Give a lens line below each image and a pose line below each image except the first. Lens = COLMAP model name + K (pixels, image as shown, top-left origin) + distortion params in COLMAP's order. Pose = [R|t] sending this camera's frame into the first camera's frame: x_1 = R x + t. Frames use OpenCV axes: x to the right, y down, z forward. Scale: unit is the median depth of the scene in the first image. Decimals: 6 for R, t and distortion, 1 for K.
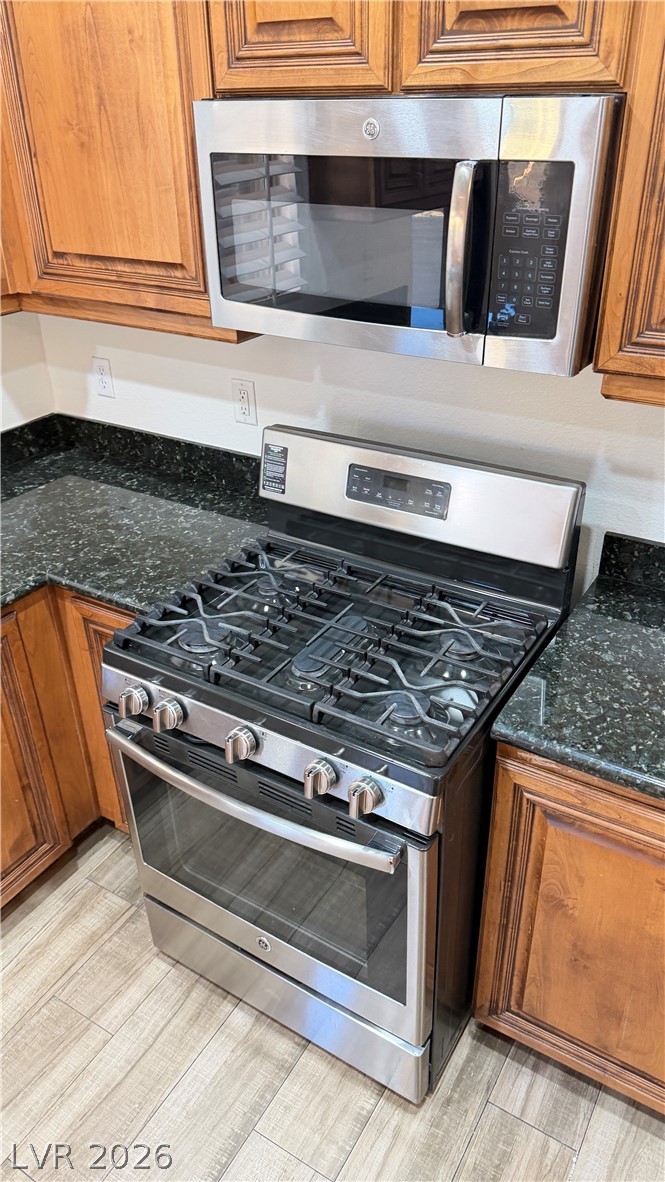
lens RADIAL K [[846.8, 0, 336.9], [0, 846.8, 597.1], [0, 0, 1]] dist [-0.003379, -0.002493]
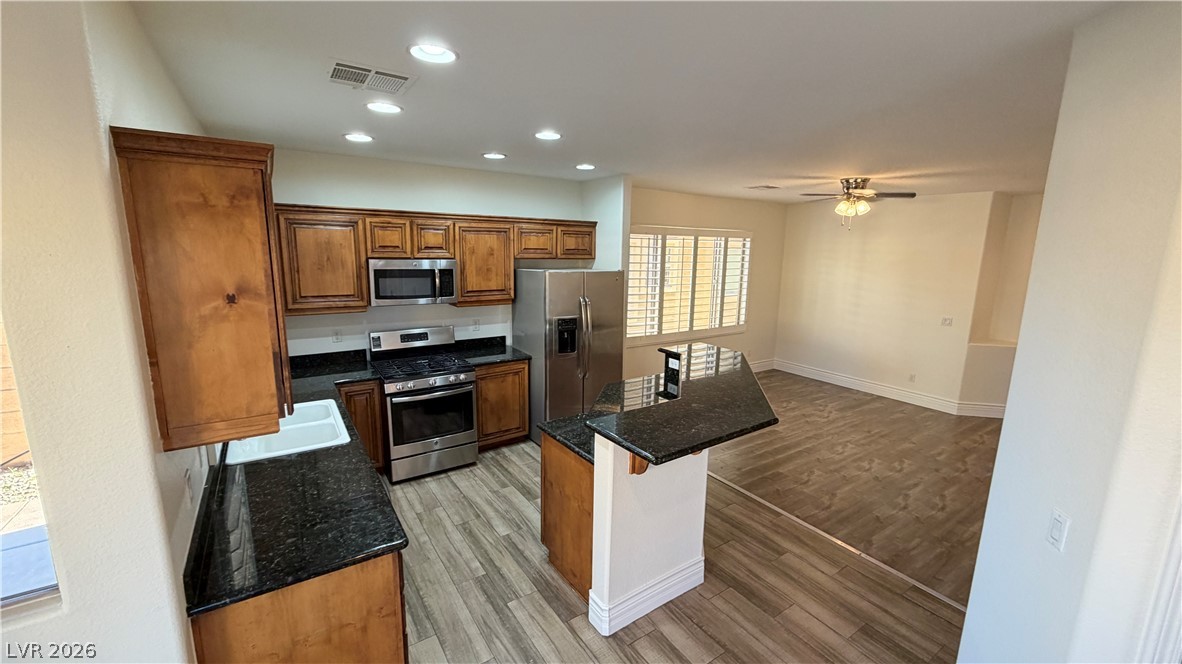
lens RADIAL K [[470.7, 0, 586.8], [0, 470.7, 330.1], [0, 0, 1]] dist [-0.000386, -0.000052]
pose [[0.415950, -0.136064, 0.899151, -1.986384], [0.435813, 0.897631, -0.065775, 0.441592], [-0.798156, 0.419221, 0.432668, -0.886473]]
